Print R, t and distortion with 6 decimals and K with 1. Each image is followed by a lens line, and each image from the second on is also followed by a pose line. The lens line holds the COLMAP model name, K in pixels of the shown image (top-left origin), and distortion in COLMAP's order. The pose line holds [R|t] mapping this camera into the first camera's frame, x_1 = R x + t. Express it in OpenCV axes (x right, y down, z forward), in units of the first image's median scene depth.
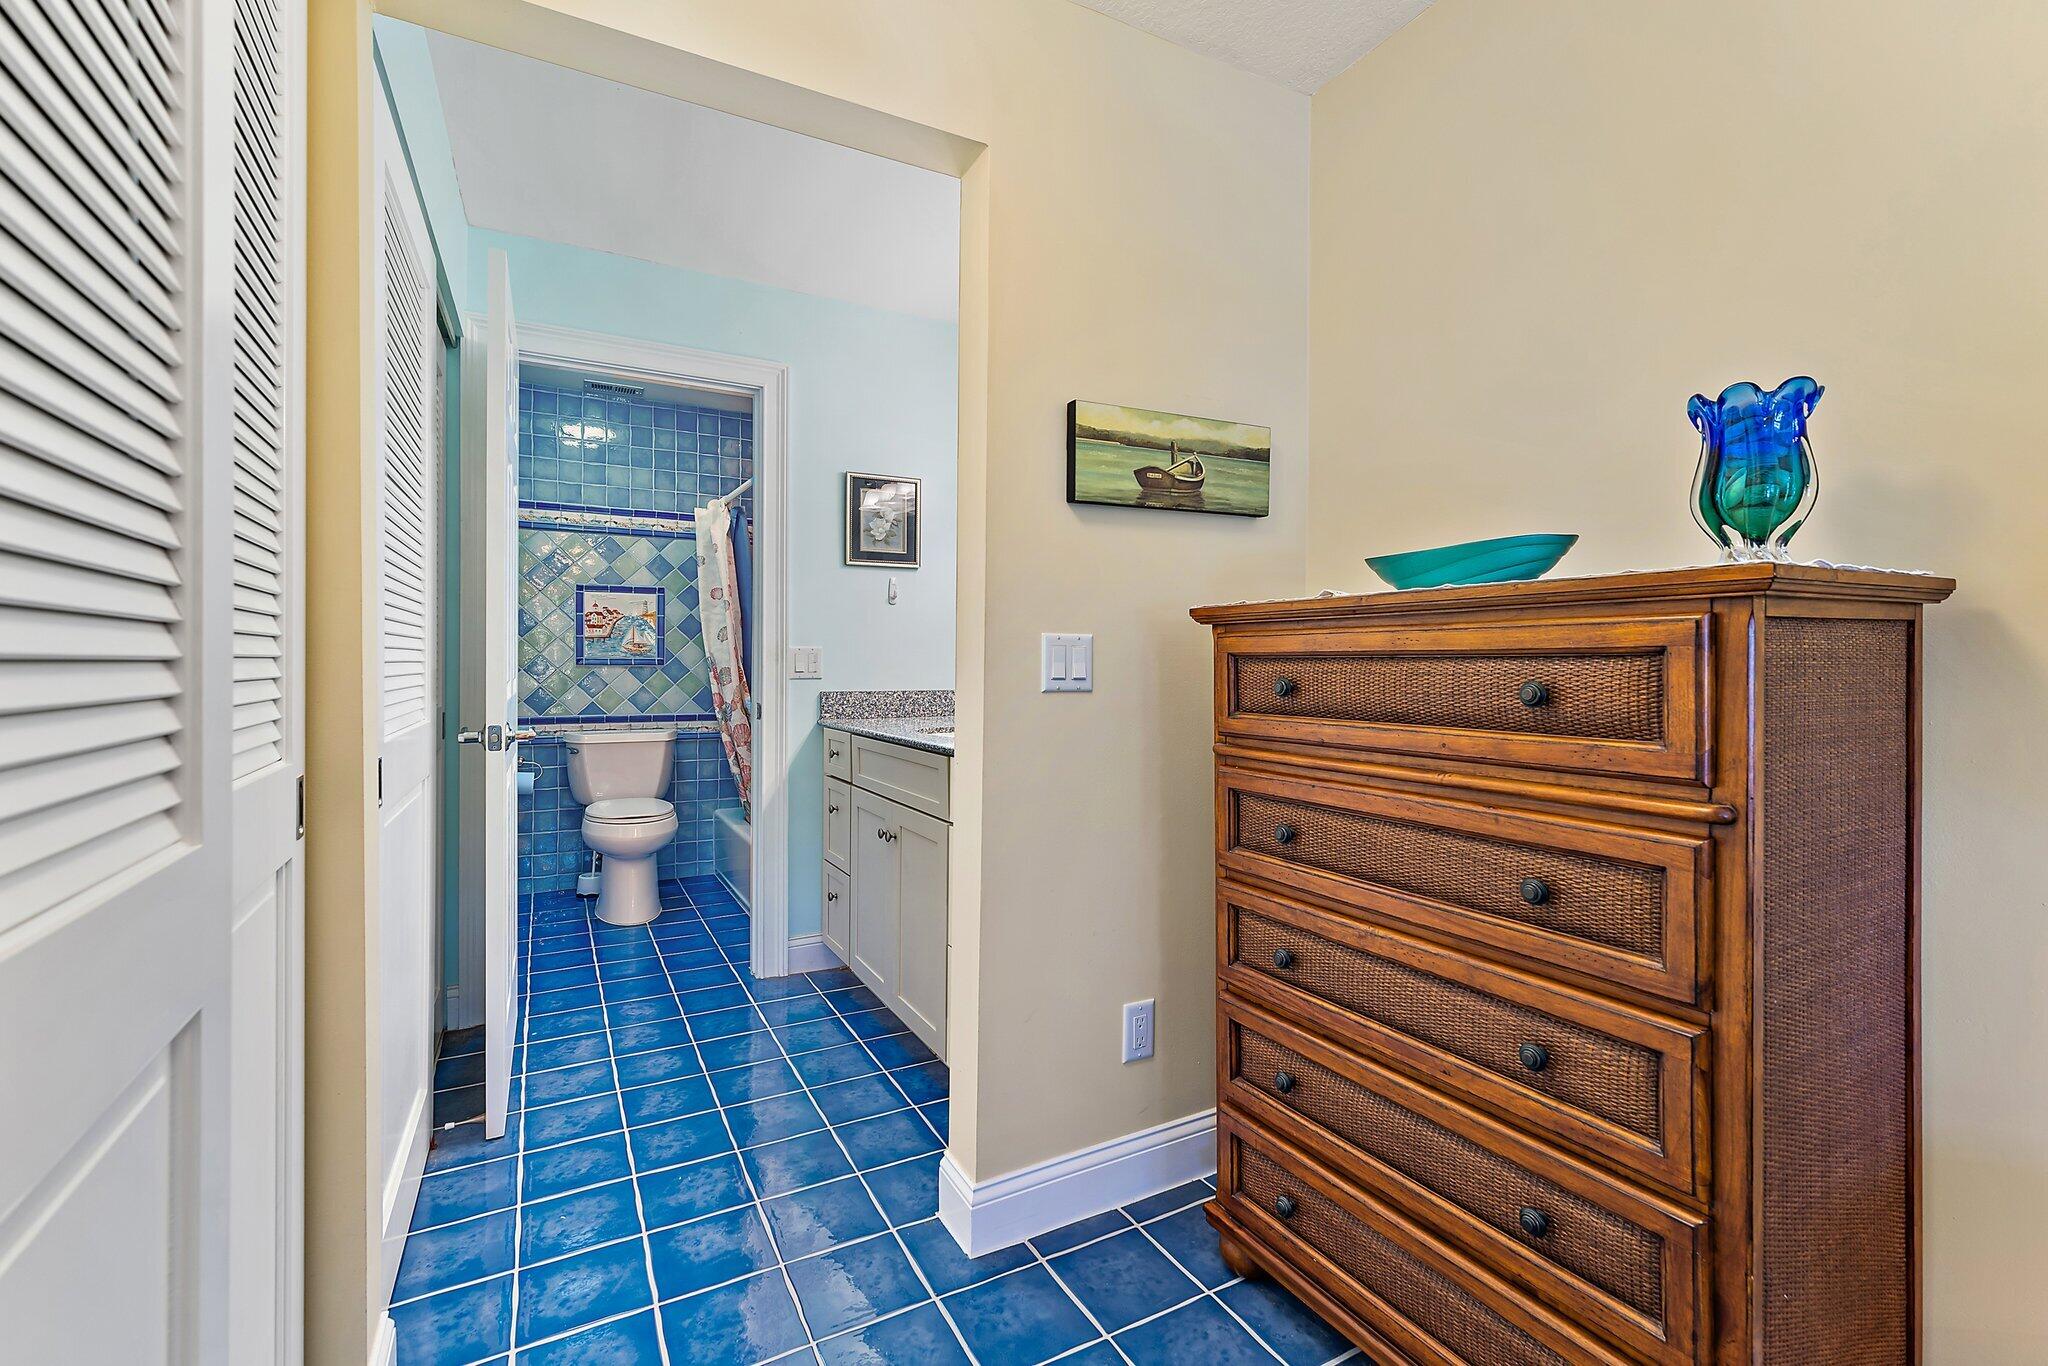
lens RADIAL K [[827.9, 0, 998.2], [0, 827.9, 686.7], [0, 0, 1]] dist [0.003095, 0.000217]
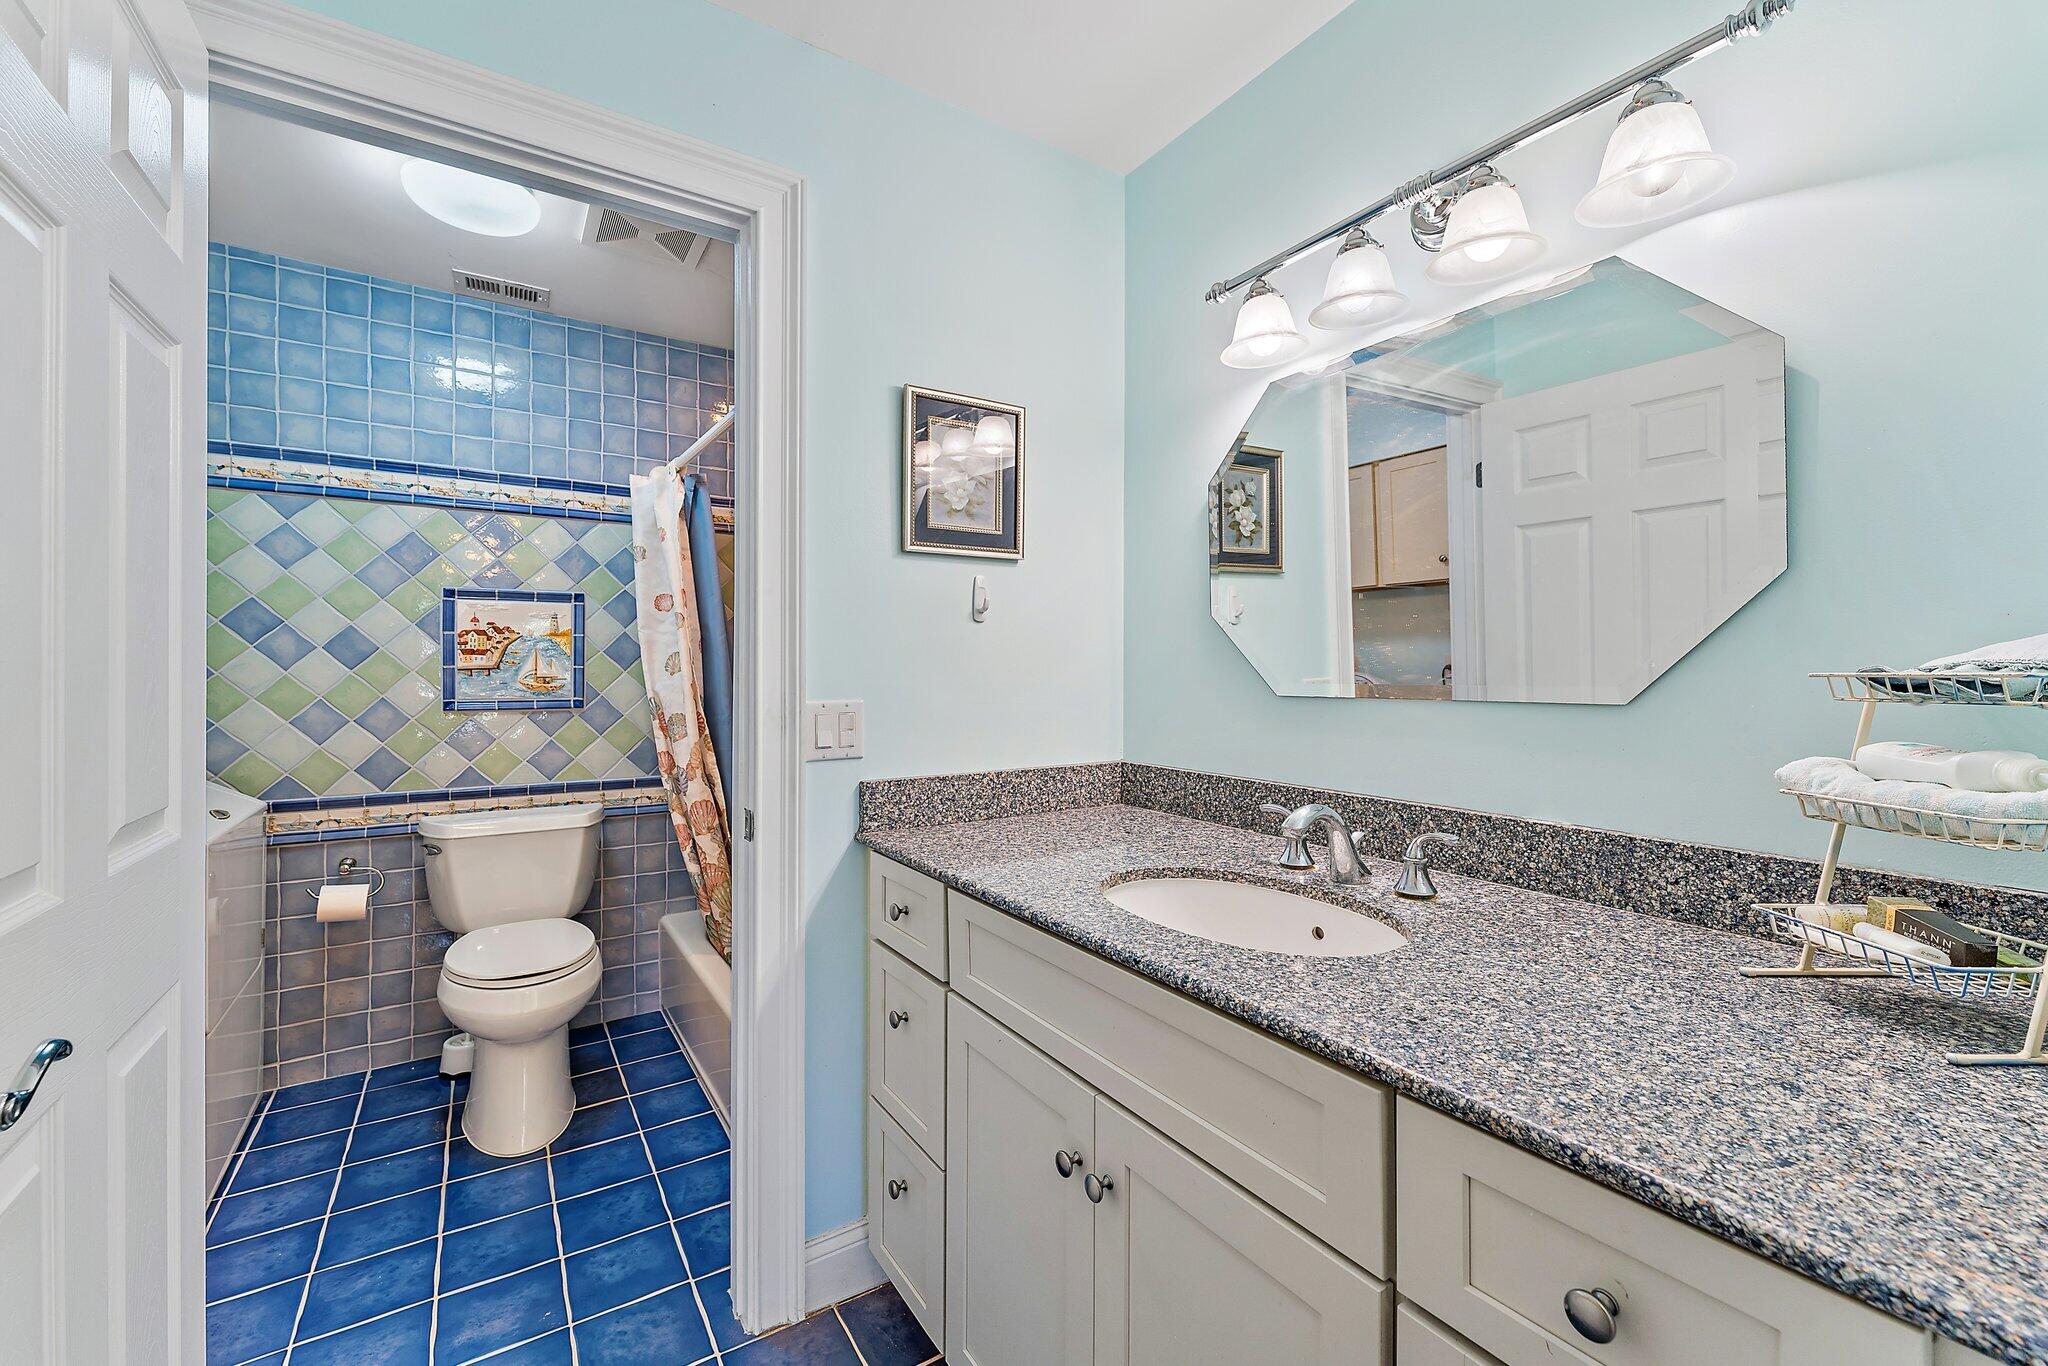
lens RADIAL K [[827.9, 0, 998.2], [0, 827.9, 686.7], [0, 0, 1]] dist [0.003095, 0.000217]
pose [[0.998145, -0.004294, 0.060727, -0.111235], [0.004938, 0.999933, -0.010465, -0.036151], [-0.060678, 0.010746, 0.998100, 0.316838]]
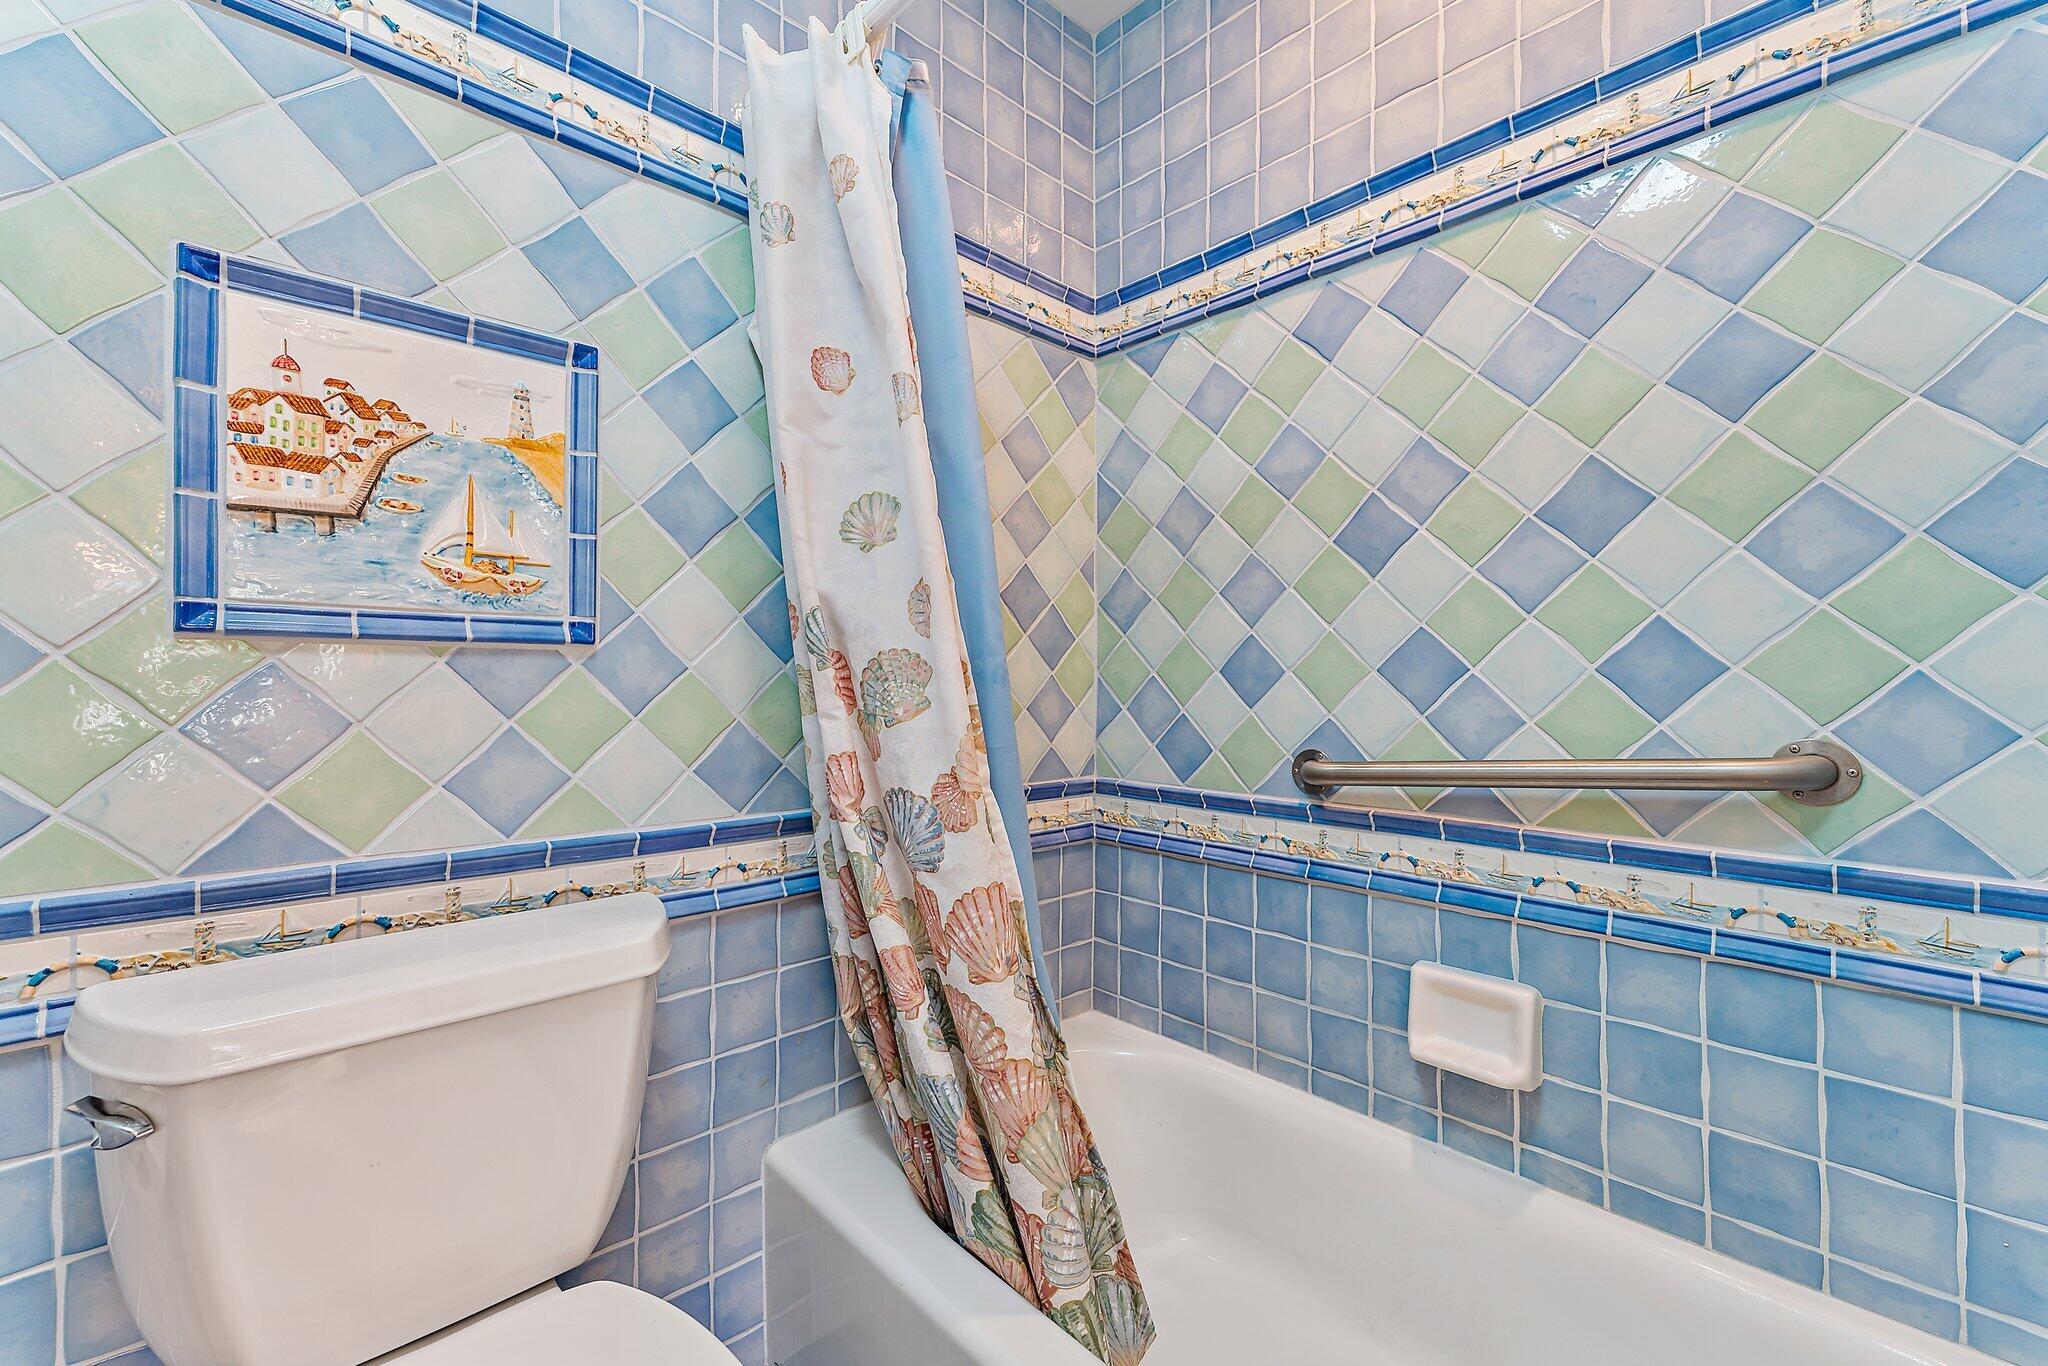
lens RADIAL K [[878.2, 0, 1024.0], [0, 878.2, 683.0], [0, 0, 1]] dist [0.000835, 0.000091]
pose [[0.974356, -0.004590, 0.224964, -0.346692], [0.009441, 0.999745, -0.020495, -0.007565], [-0.224813, 0.022093, 0.974152, 0.727074]]
